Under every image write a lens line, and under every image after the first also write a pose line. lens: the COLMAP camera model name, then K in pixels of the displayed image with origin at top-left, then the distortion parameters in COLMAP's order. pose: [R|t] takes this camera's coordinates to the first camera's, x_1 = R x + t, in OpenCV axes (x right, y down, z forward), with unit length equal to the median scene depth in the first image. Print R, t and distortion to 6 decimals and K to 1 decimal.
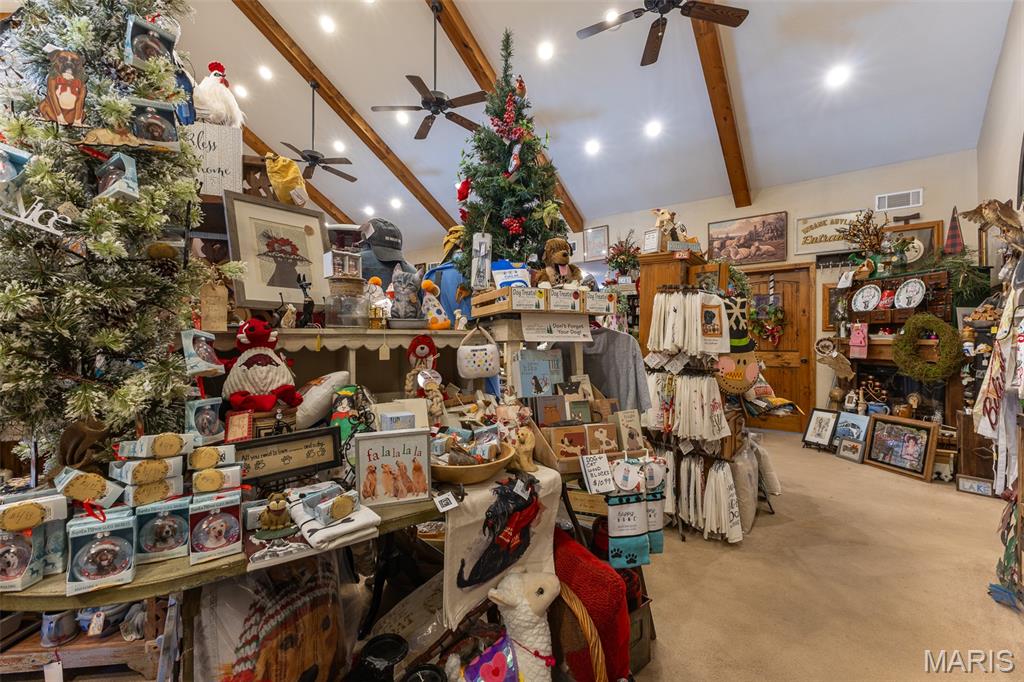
lens RADIAL K [[440.2, 0, 515.3], [0, 440.2, 339.9], [0, 0, 1]] dist [0.006410, -0.000080]
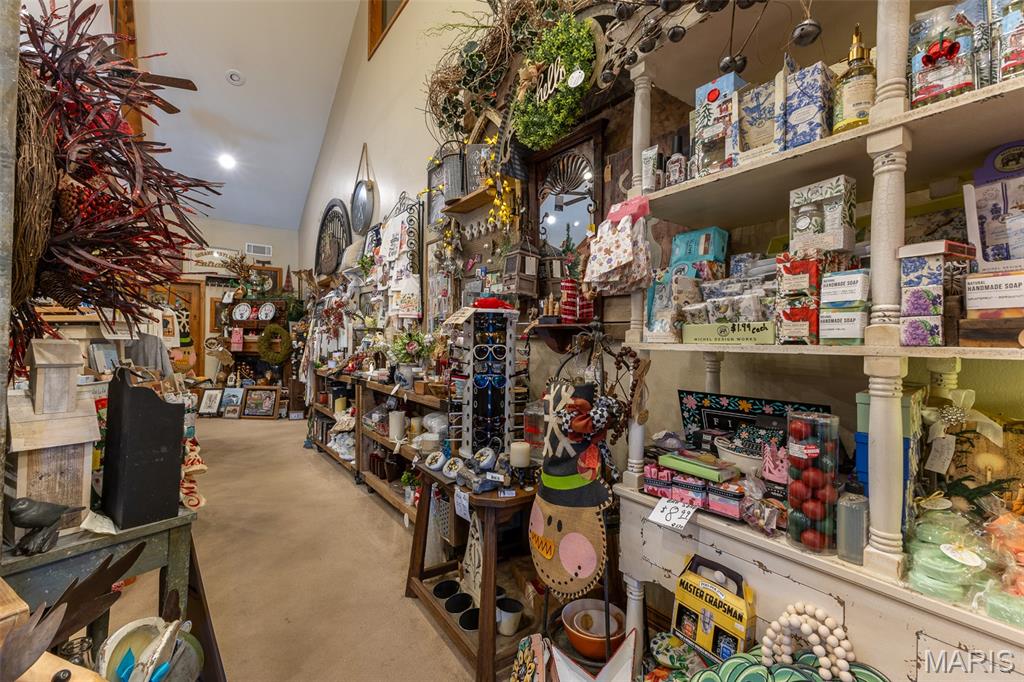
lens RADIAL K [[440.2, 0, 514.4], [0, 440.2, 338.8], [0, 0, 1]] dist [0.006410, -0.000080]
pose [[0.288286, 0.008883, 0.957503, -0.402157], [-0.010523, 0.999926, -0.006108, -0.001194], [-0.957487, -0.008315, 0.288358, -0.348405]]
